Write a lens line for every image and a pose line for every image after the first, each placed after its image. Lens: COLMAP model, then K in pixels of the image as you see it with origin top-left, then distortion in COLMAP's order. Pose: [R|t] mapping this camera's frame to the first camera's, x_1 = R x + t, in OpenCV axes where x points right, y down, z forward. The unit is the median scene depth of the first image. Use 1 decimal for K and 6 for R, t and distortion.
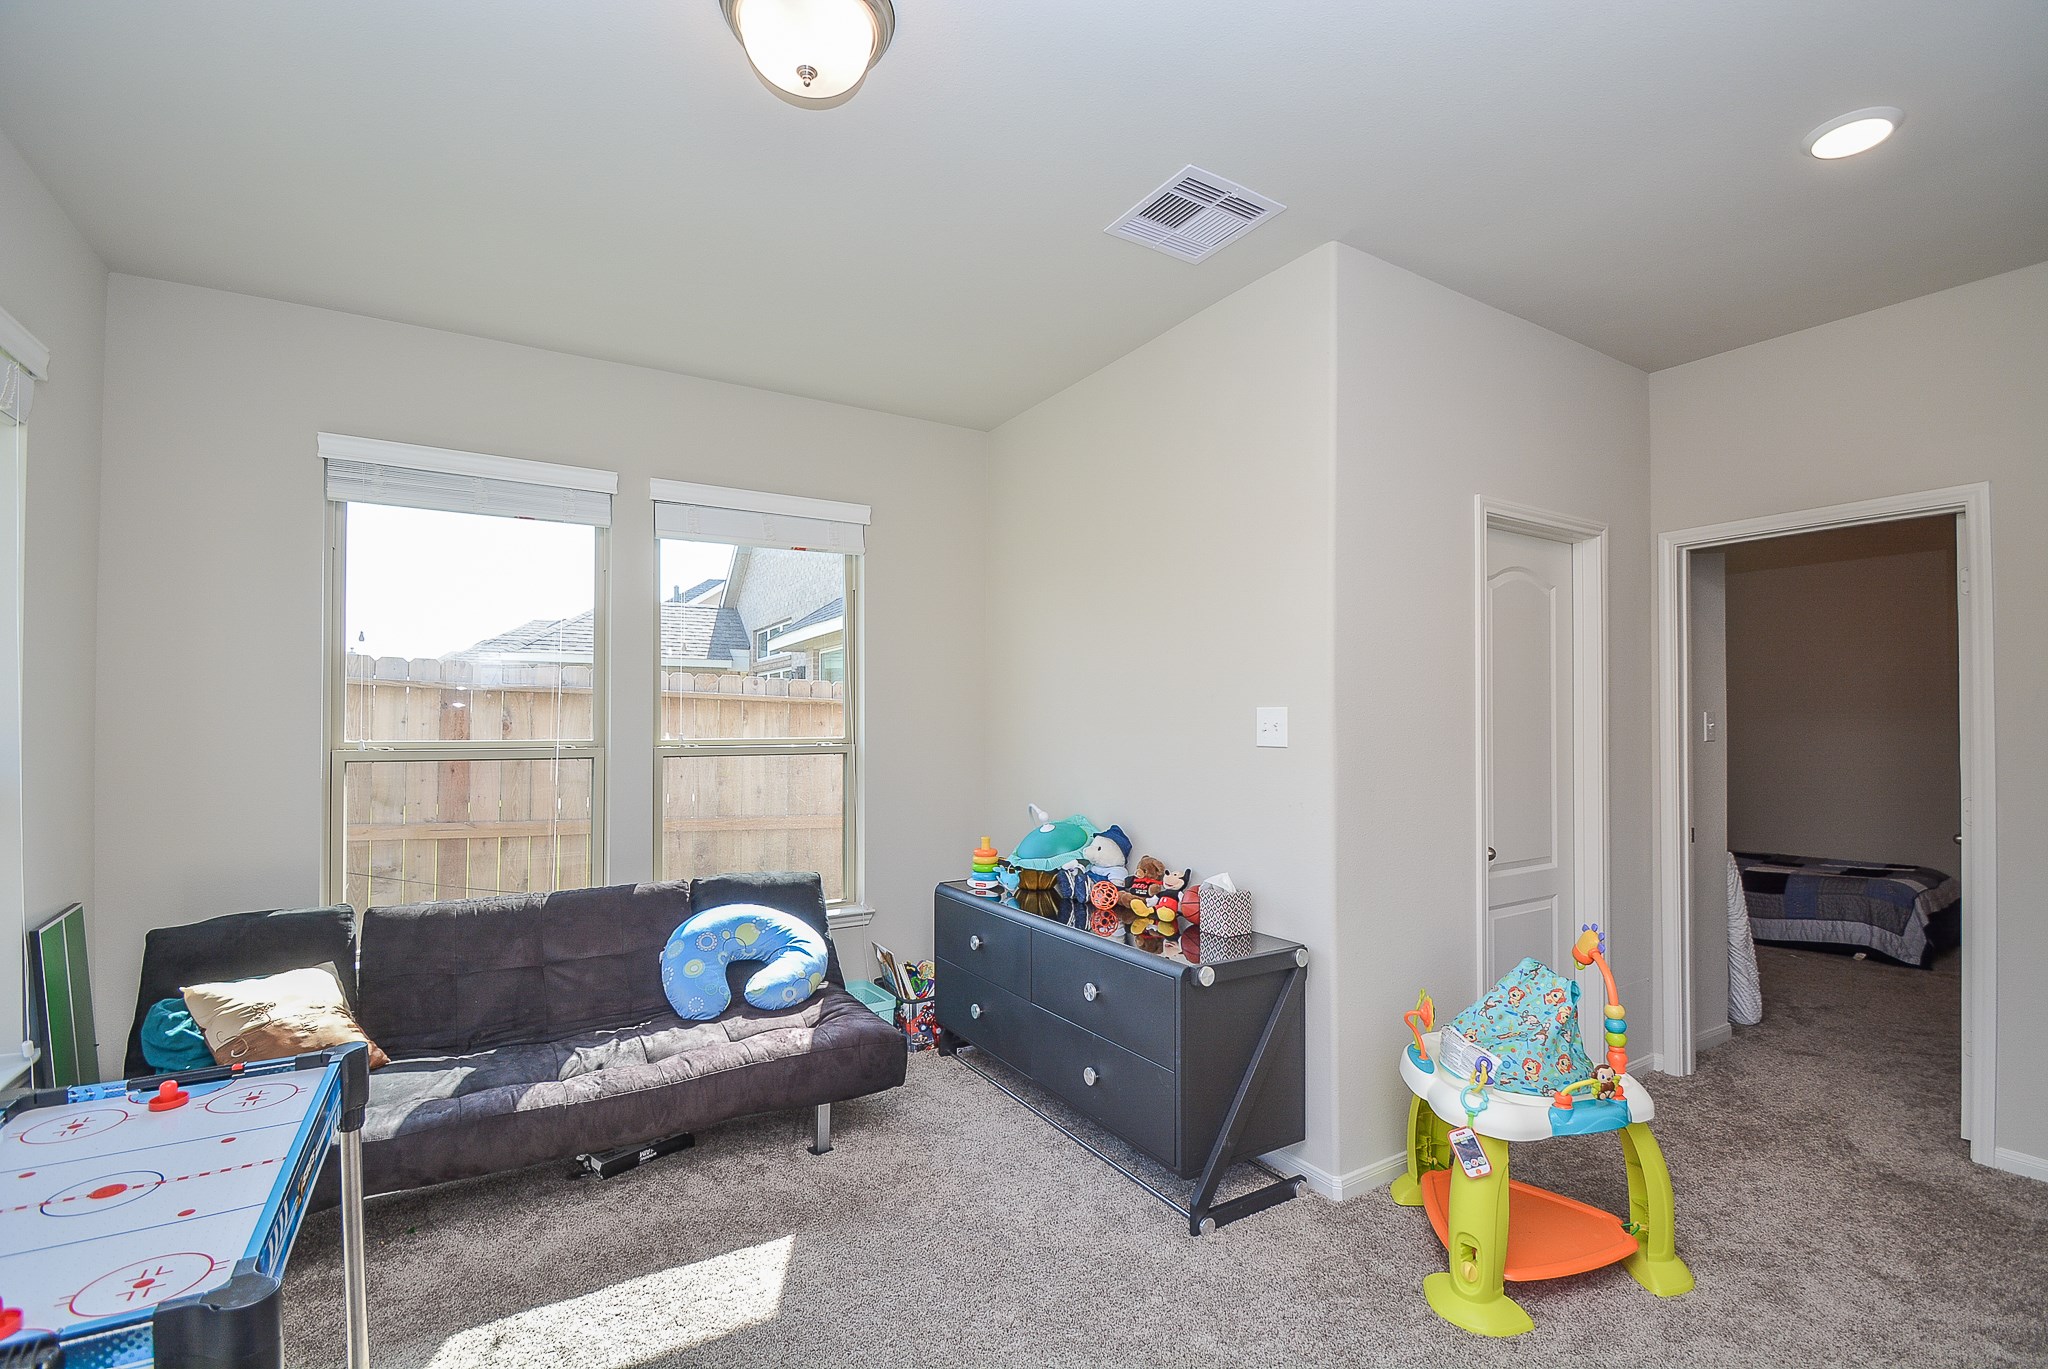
lens RADIAL K [[926.8, 0, 1028.3], [0, 926.8, 718.2], [0, 0, 1]] dist [0.003735, -0.013130]
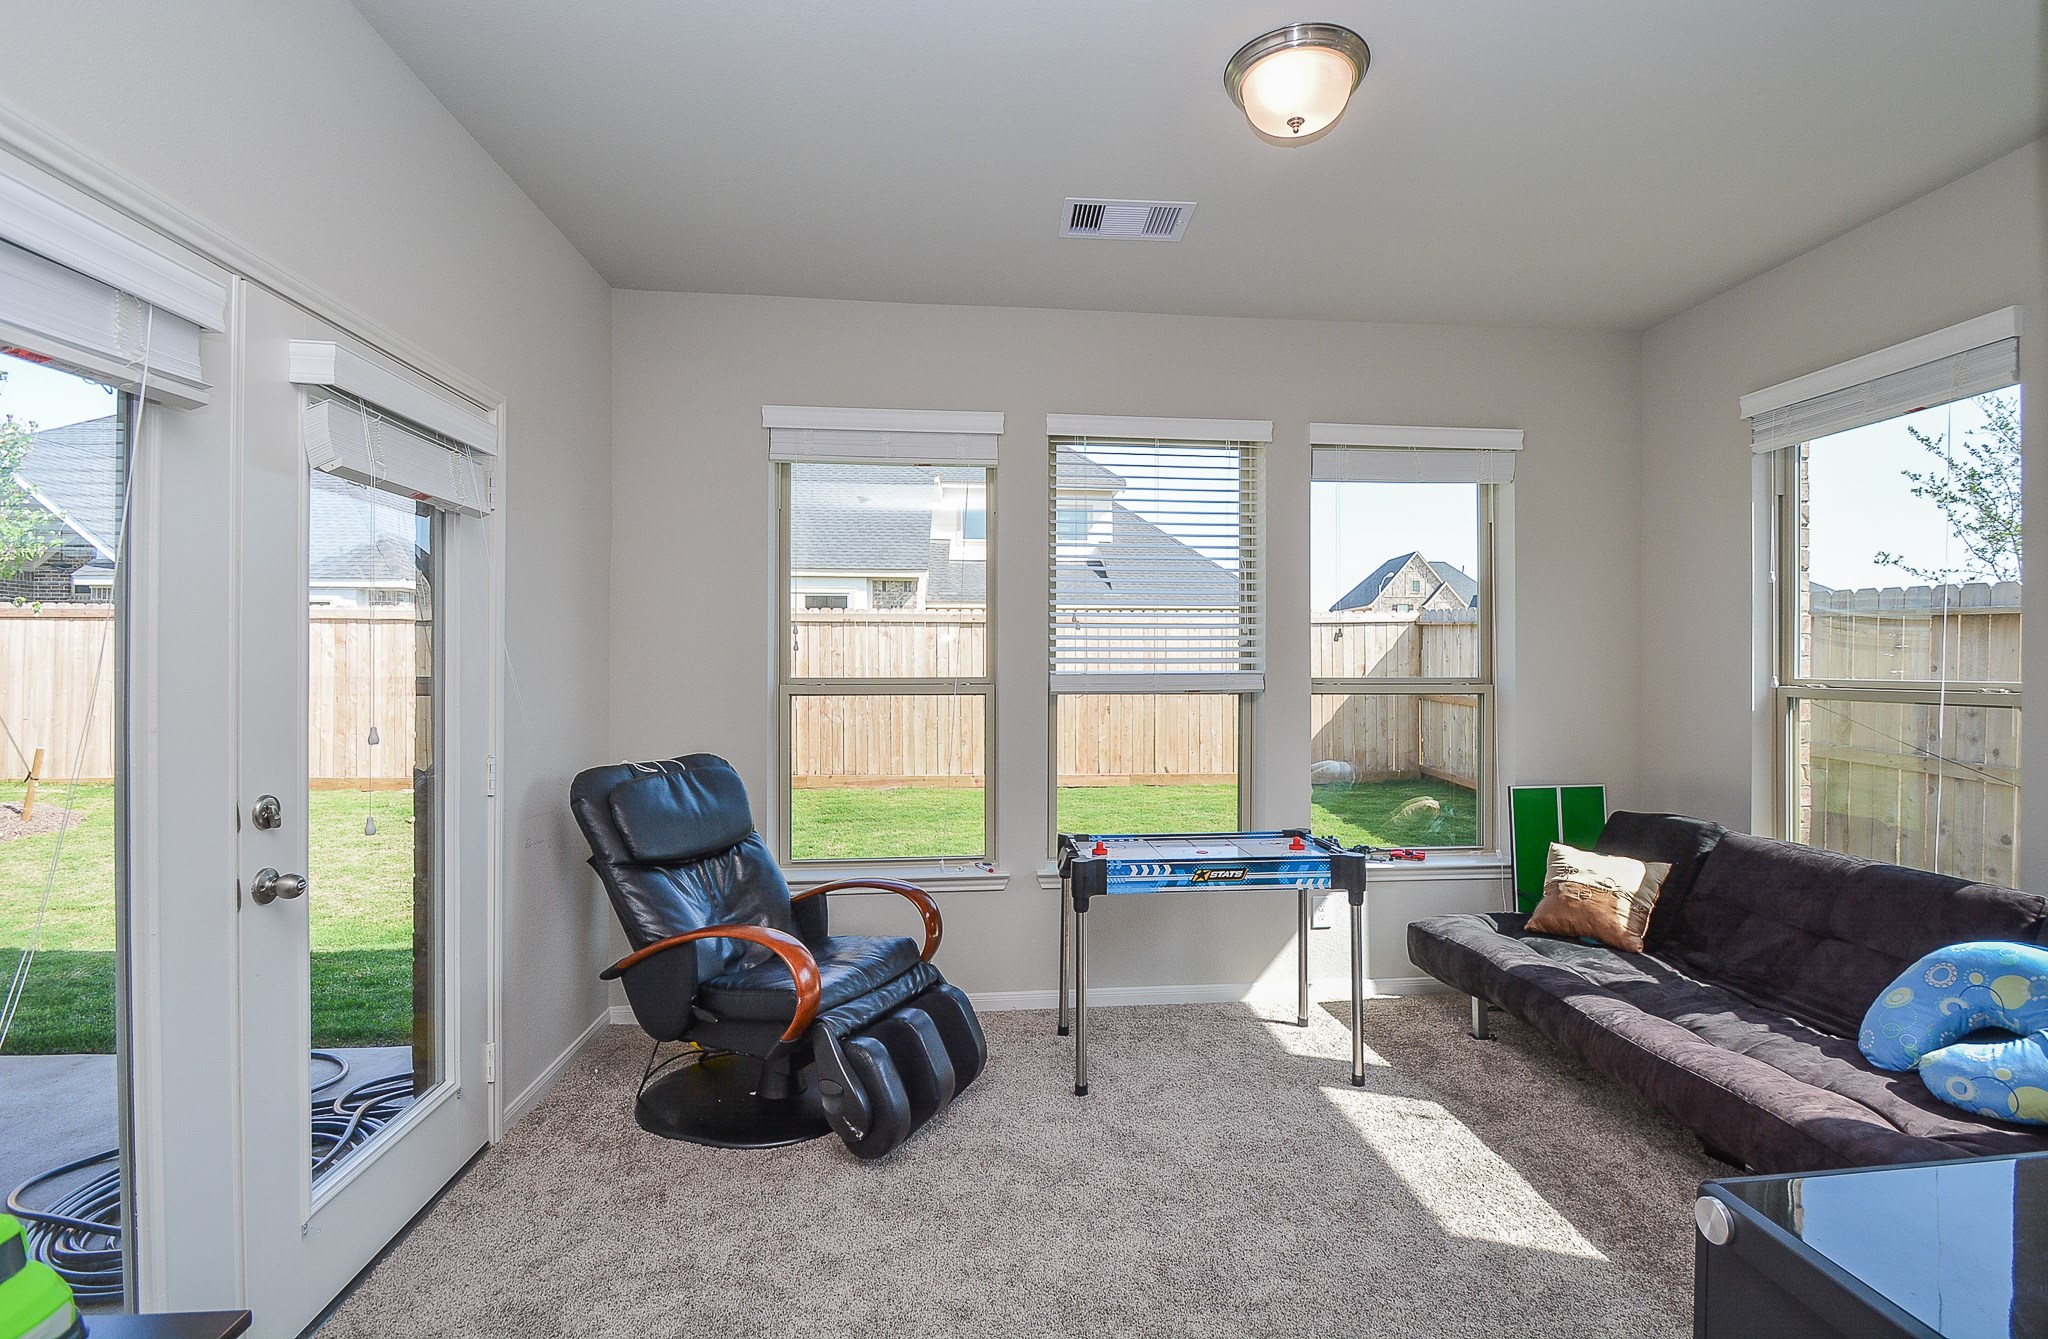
lens RADIAL K [[928.0, 0, 1024.0], [0, 928.0, 669.5], [0, 0, 1]] dist [-0.002585, -0.000503]
pose [[-0.458601, 0.005743, -0.888624, 0.697621], [0.004994, 0.999980, 0.003885, 0.008016], [0.888628, -0.002656, -0.458621, 0.850343]]
